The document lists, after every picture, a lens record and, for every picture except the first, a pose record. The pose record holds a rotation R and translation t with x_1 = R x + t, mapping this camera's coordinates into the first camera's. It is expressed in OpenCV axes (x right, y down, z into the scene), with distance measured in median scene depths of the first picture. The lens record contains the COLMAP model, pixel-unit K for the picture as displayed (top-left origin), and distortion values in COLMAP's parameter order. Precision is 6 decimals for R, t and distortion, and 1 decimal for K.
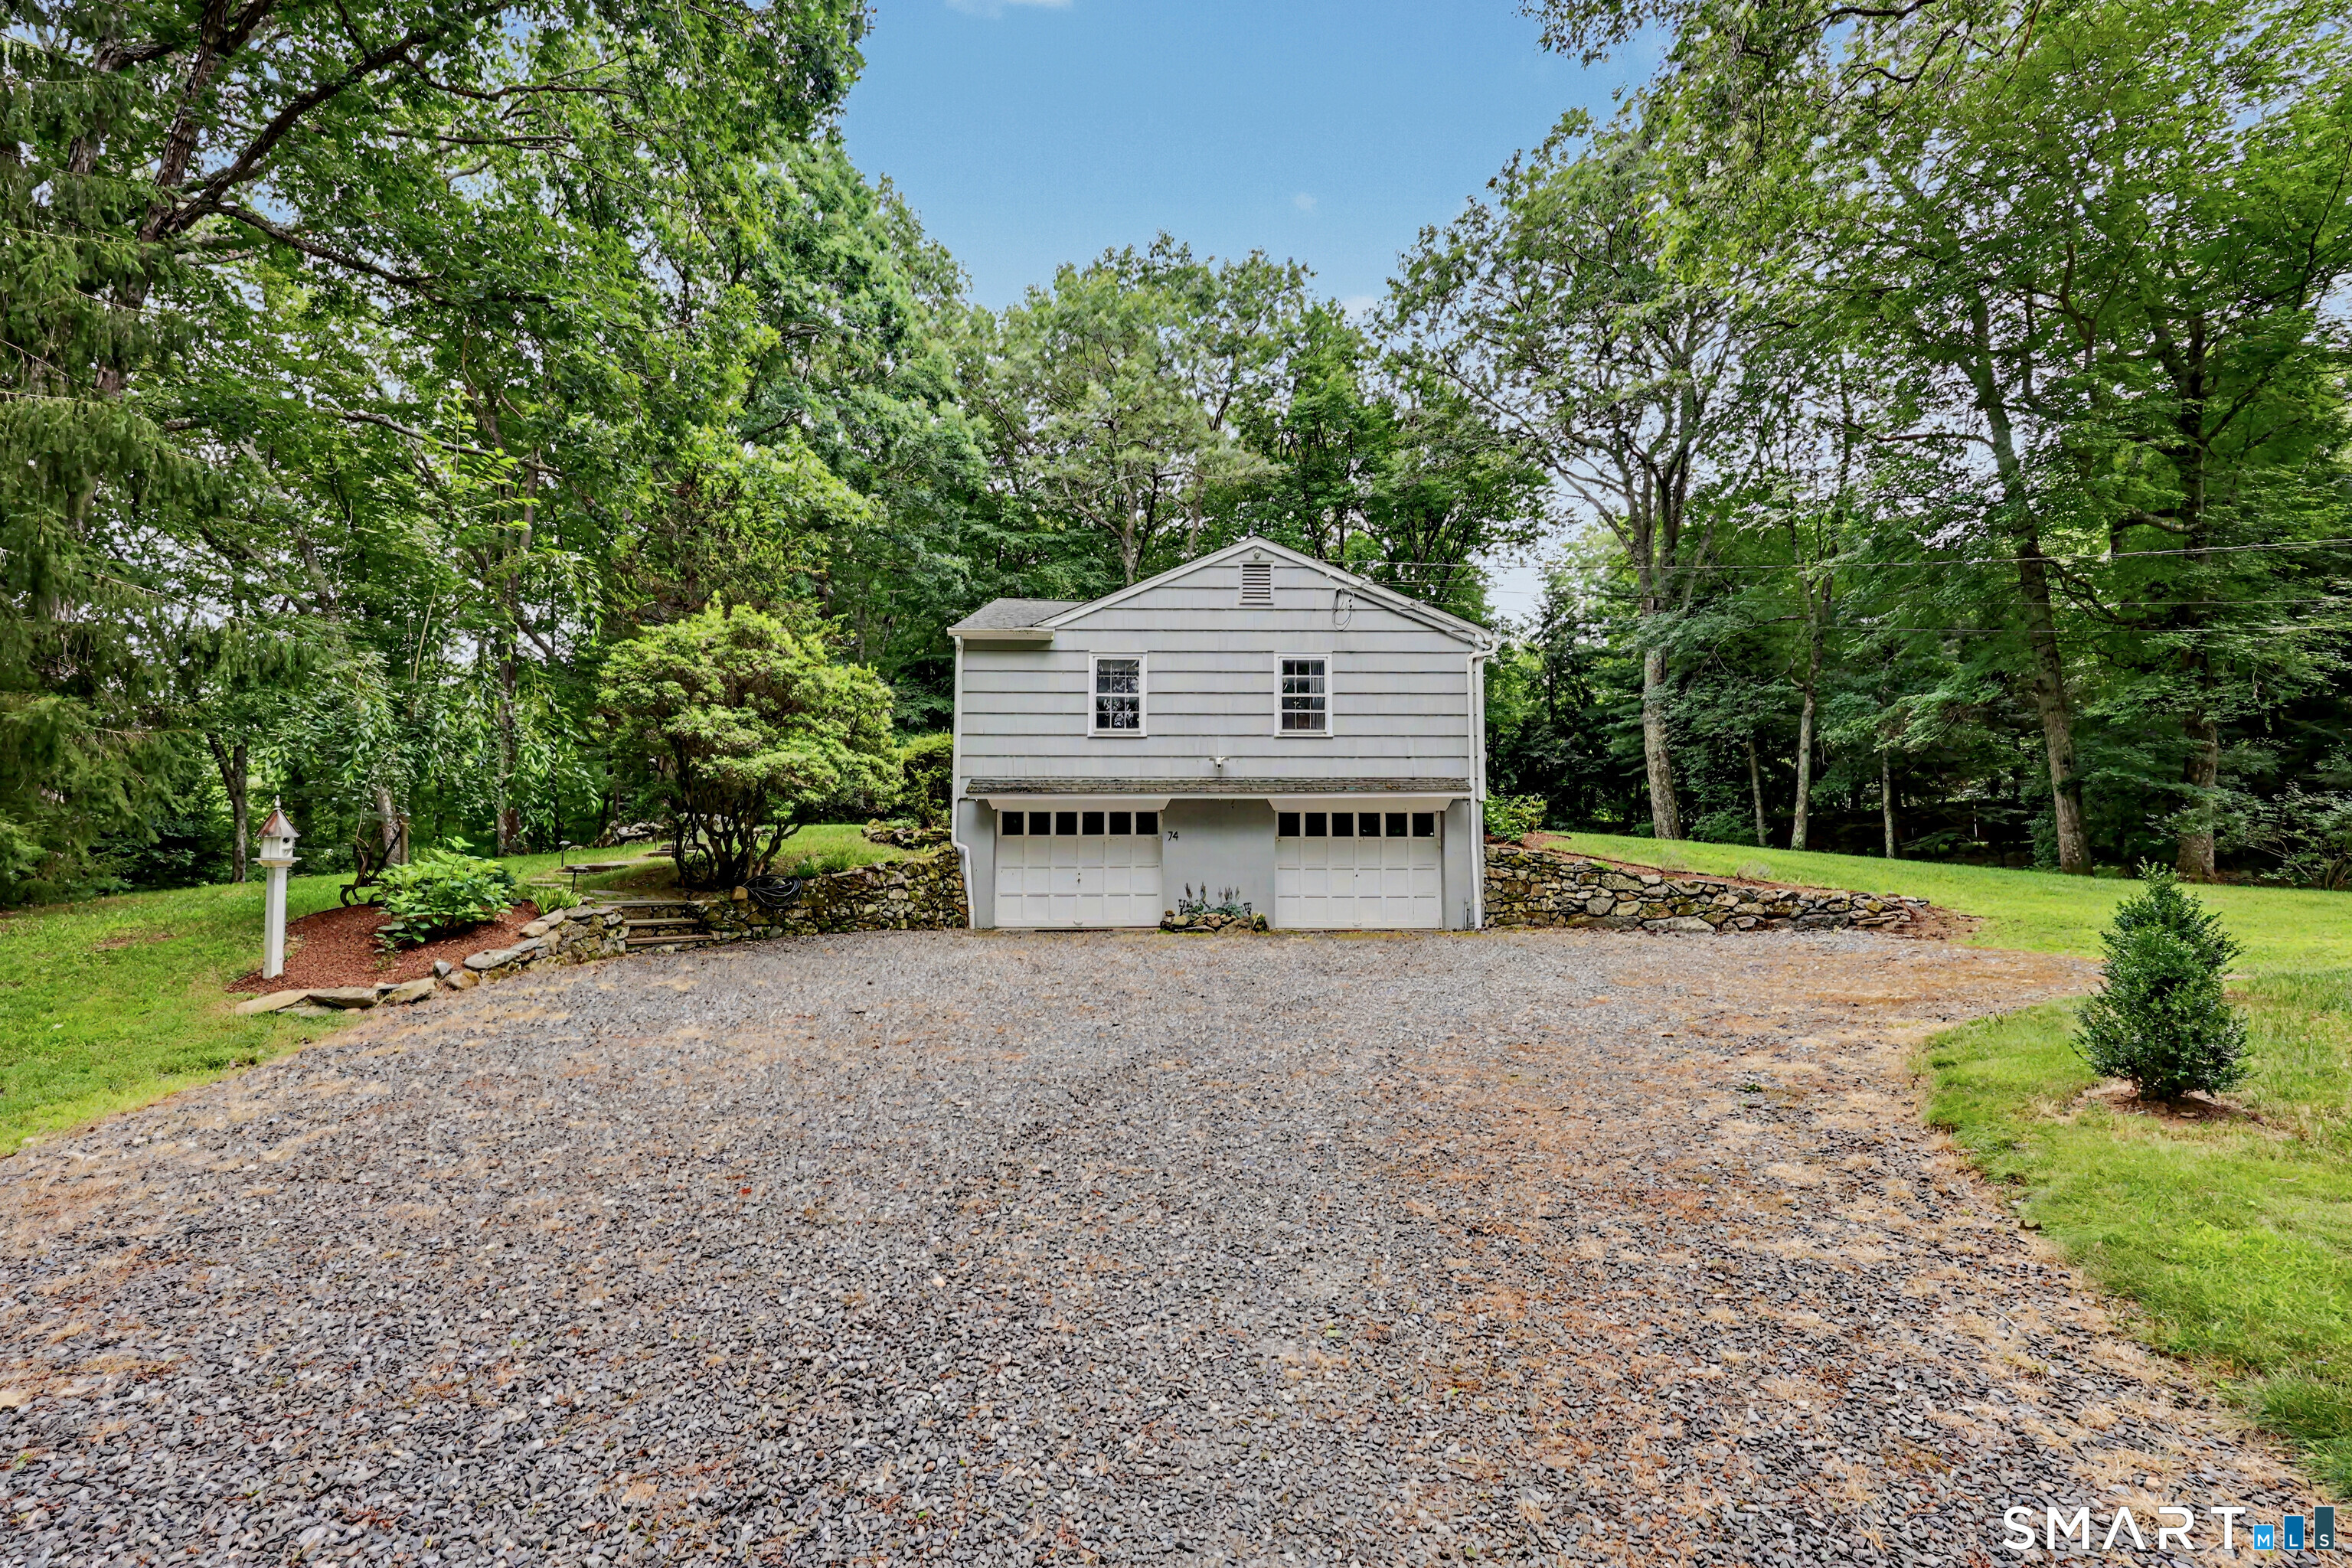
lens RADIAL K [[966.0, 0, 1177.6], [0, 966.0, 788.4], [0, 0, 1]] dist [-0.014737, -0.000092]
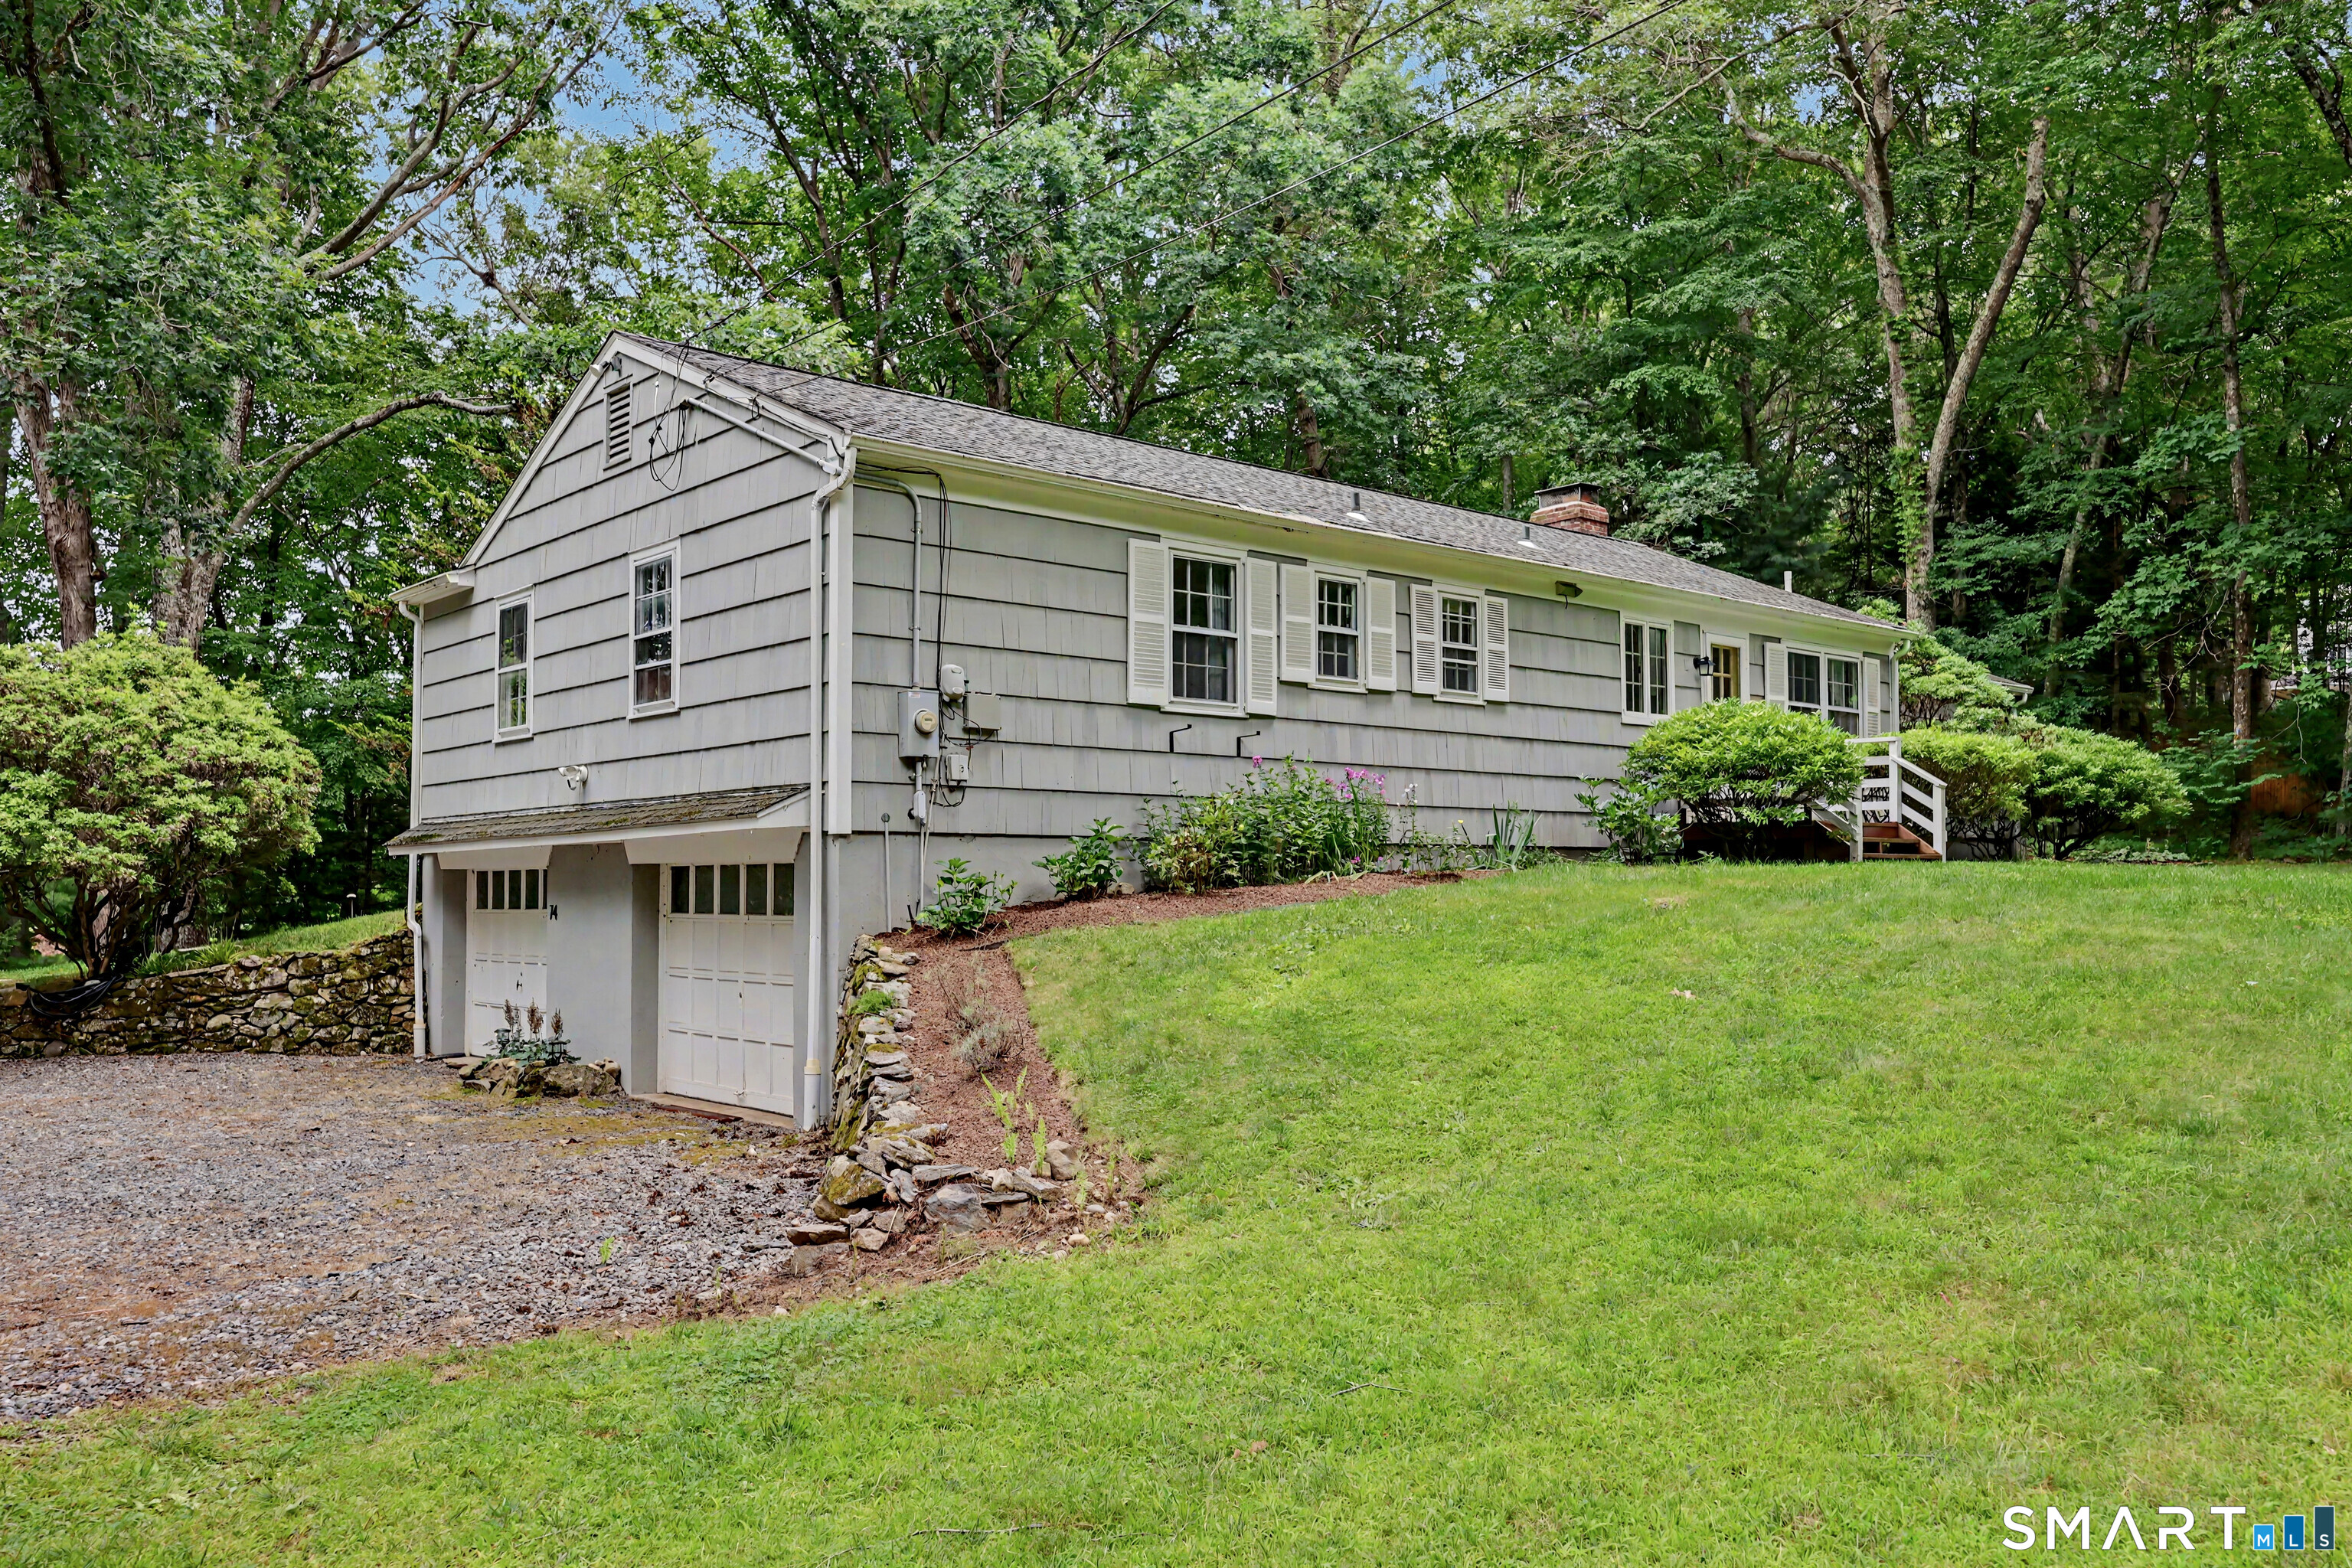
lens RADIAL K [[1875.1, 0, 1177.7], [0, 1875.1, 791.4], [0, 0, 1]] dist [0.002138, 0.001362]
pose [[0.622823, -0.045910, -0.781014, 1.071566], [0.073853, 0.997269, 0.000273, 0.005929], [0.778869, -0.057851, 0.624513, 0.609694]]
